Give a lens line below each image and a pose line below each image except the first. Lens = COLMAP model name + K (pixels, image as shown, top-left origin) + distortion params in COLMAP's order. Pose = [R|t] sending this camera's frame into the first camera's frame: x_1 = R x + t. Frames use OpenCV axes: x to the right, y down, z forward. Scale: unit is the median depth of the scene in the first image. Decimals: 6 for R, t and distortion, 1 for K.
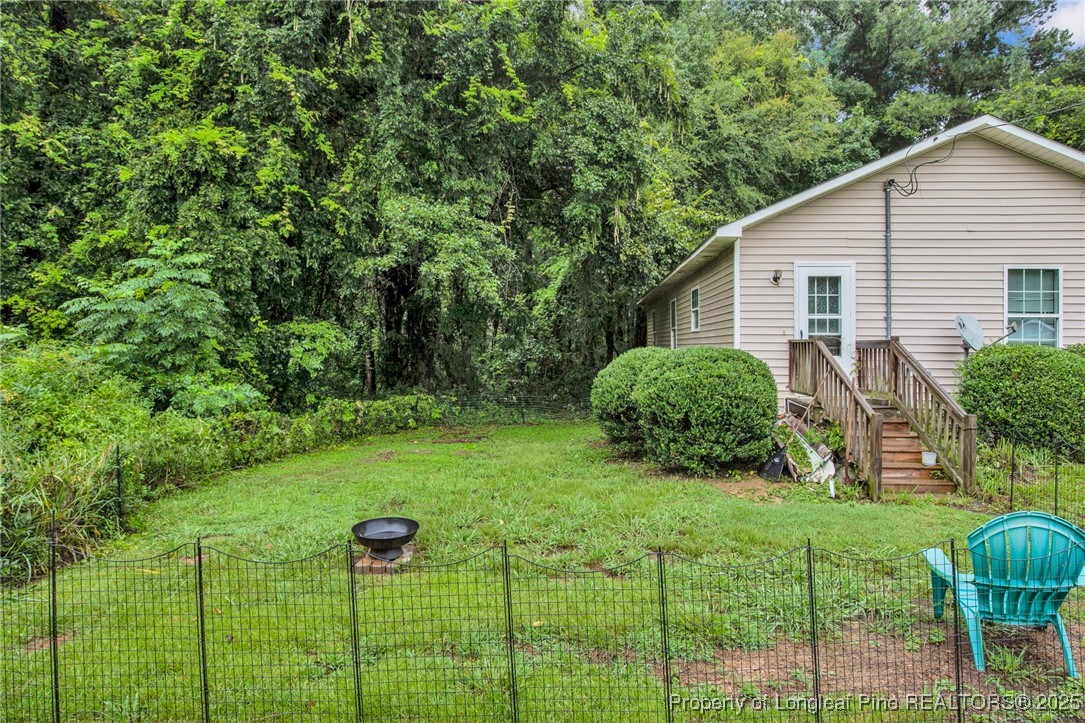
lens RADIAL K [[541.4, 0, 544.5], [0, 541.4, 342.2], [0, 0, 1]] dist [-0.017409, 0.001228]
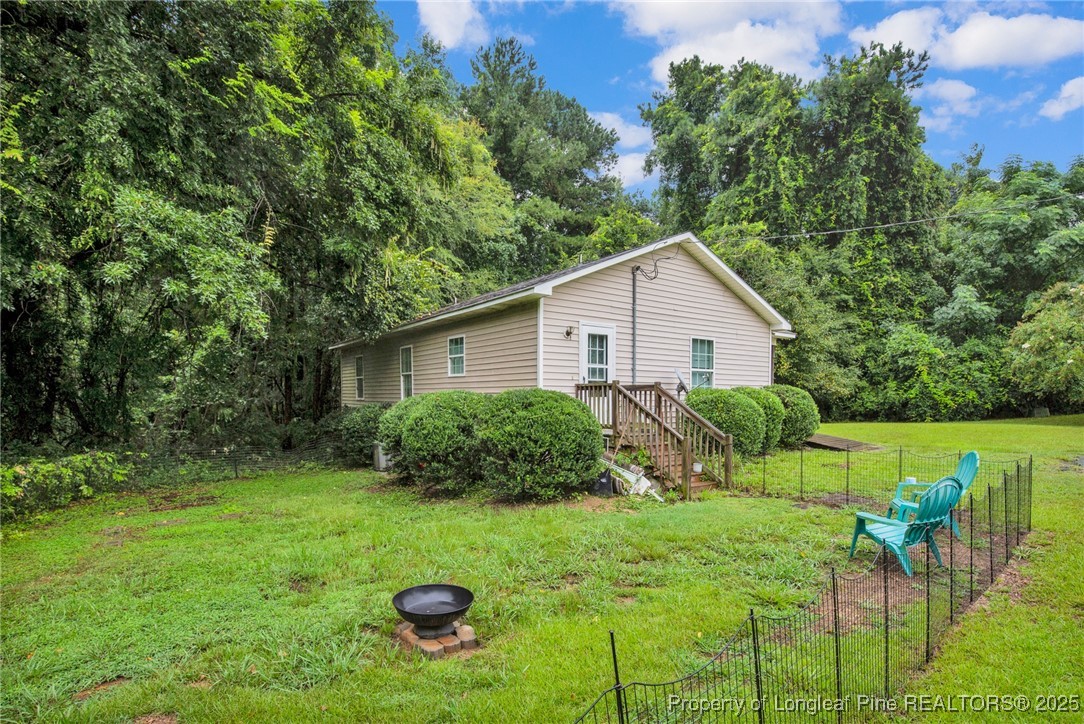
lens RADIAL K [[502.2, 0, 546.7], [0, 502.2, 392.2], [0, 0, 1]] dist [-0.017452, 0.000256]
pose [[0.793353, 0.003391, 0.608753, -0.295969], [-0.007911, 0.999957, 0.004740, 0.009719], [-0.608711, -0.008576, 0.793346, 0.134370]]
